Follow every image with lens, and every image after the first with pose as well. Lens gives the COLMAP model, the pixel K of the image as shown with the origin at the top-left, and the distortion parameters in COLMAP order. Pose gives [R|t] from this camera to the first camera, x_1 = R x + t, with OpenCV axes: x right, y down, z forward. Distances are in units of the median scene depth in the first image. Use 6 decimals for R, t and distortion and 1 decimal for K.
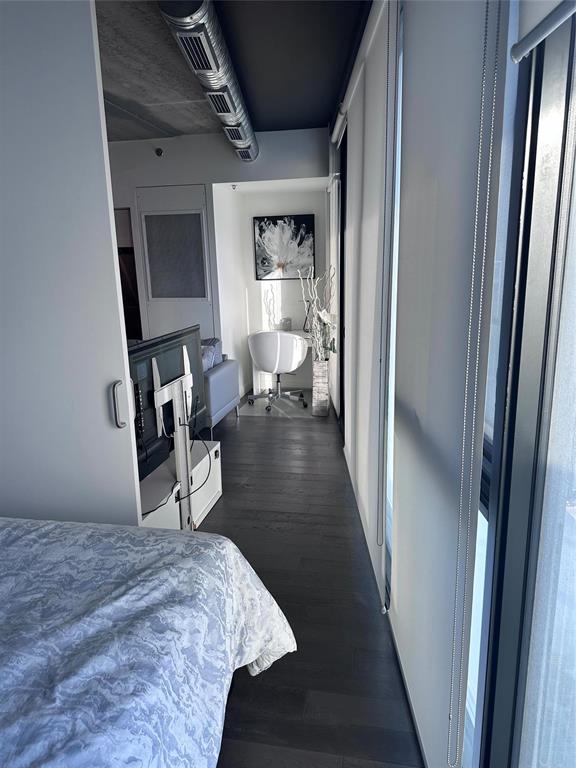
lens RADIAL K [[541.4, 0, 292.2], [0, 541.4, 386.5], [0, 0, 1]] dist [0.053038, -0.020722]
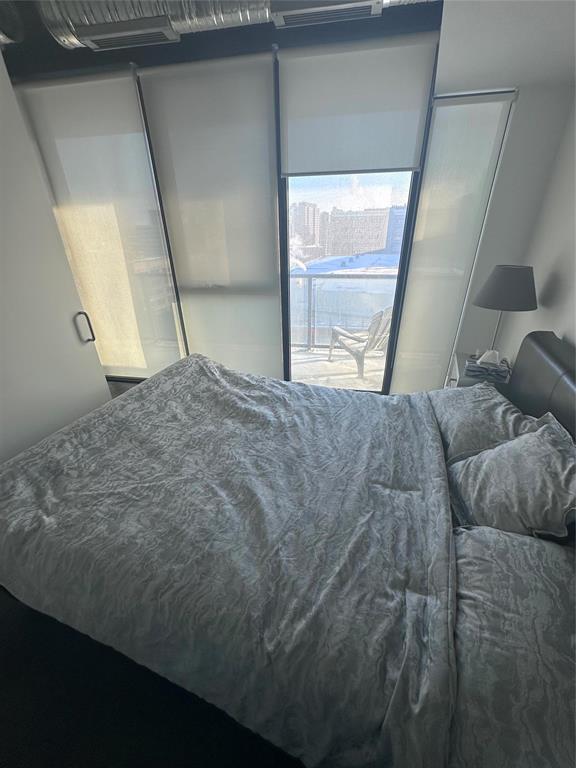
lens RADIAL K [[309.9, 0, 287.1], [0, 309.9, 382.3], [0, 0, 1]] dist [0.000280, 0.000001]
pose [[0.163726, -0.433373, 0.886218, -0.930866], [0.235213, 0.889581, 0.391562, -0.028248], [-0.958054, 0.144341, 0.247583, 0.218348]]
